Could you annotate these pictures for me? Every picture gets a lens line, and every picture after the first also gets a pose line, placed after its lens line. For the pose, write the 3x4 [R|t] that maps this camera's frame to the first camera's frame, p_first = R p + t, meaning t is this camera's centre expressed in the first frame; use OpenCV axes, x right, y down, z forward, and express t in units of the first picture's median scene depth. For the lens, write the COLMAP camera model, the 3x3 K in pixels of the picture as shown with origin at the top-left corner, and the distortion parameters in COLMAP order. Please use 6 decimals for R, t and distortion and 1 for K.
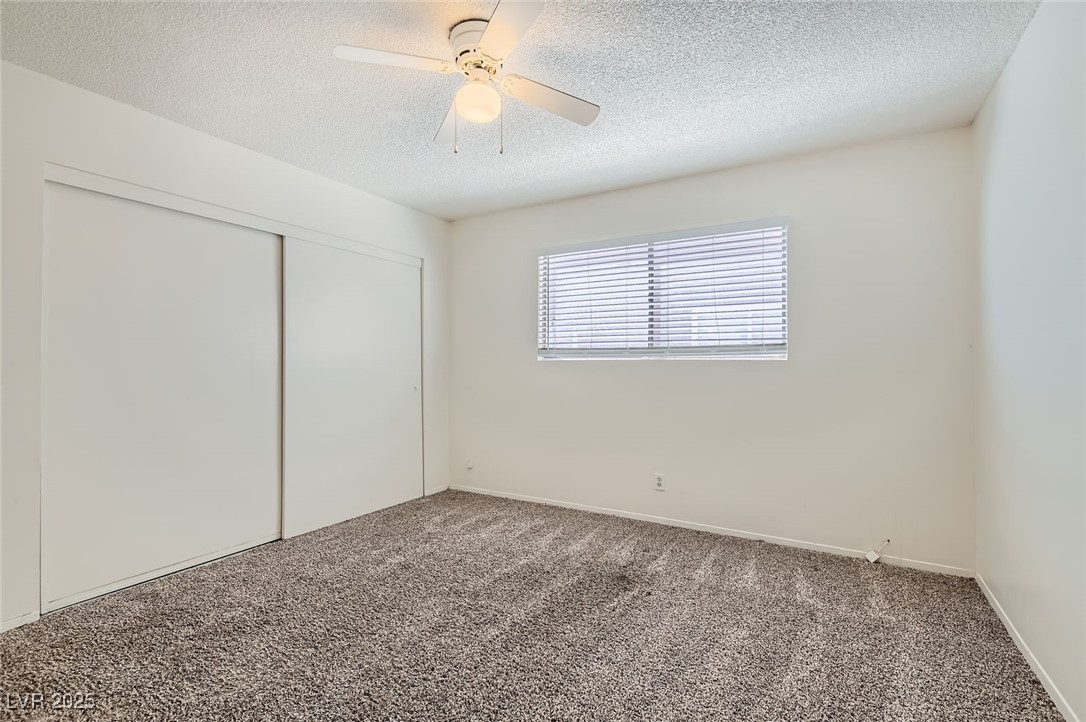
lens RADIAL K [[499.6, 0, 541.5], [0, 499.6, 356.9], [0, 0, 1]] dist [0.003026, -0.004494]
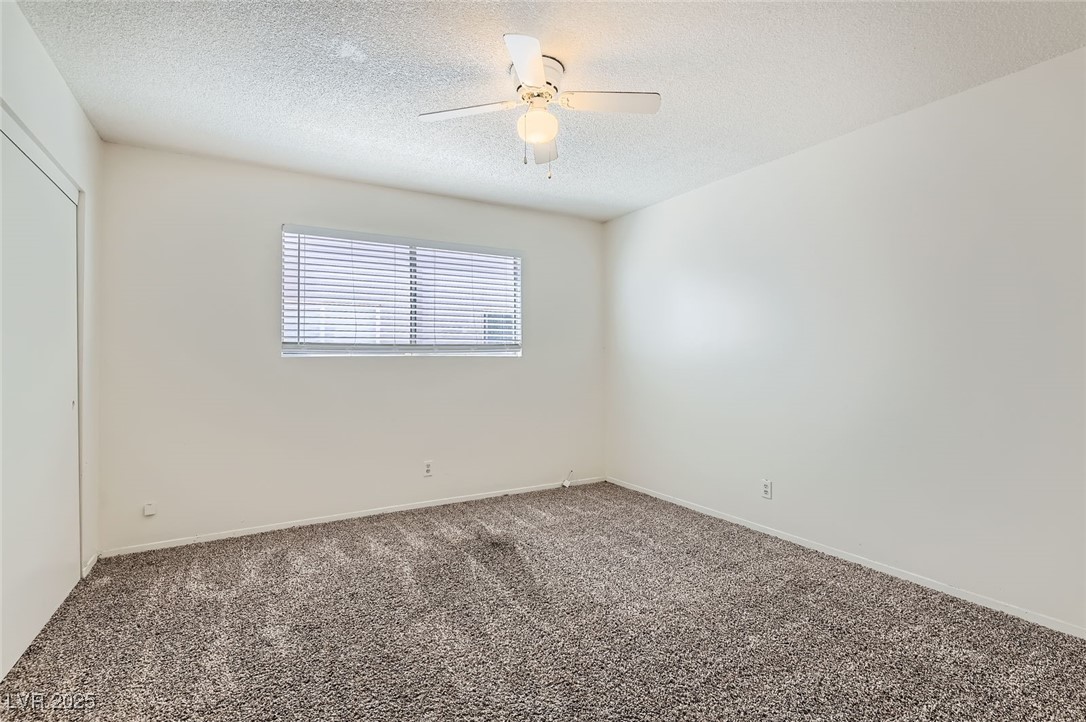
lens RADIAL K [[499.6, 0, 541.5], [0, 499.6, 356.9], [0, 0, 1]] dist [0.003026, -0.004494]
pose [[0.494742, 0.000859, 0.869039, -0.572801], [-0.002376, 0.999997, 0.000365, 0.006205], [-0.869036, -0.002246, 0.494743, 0.243344]]
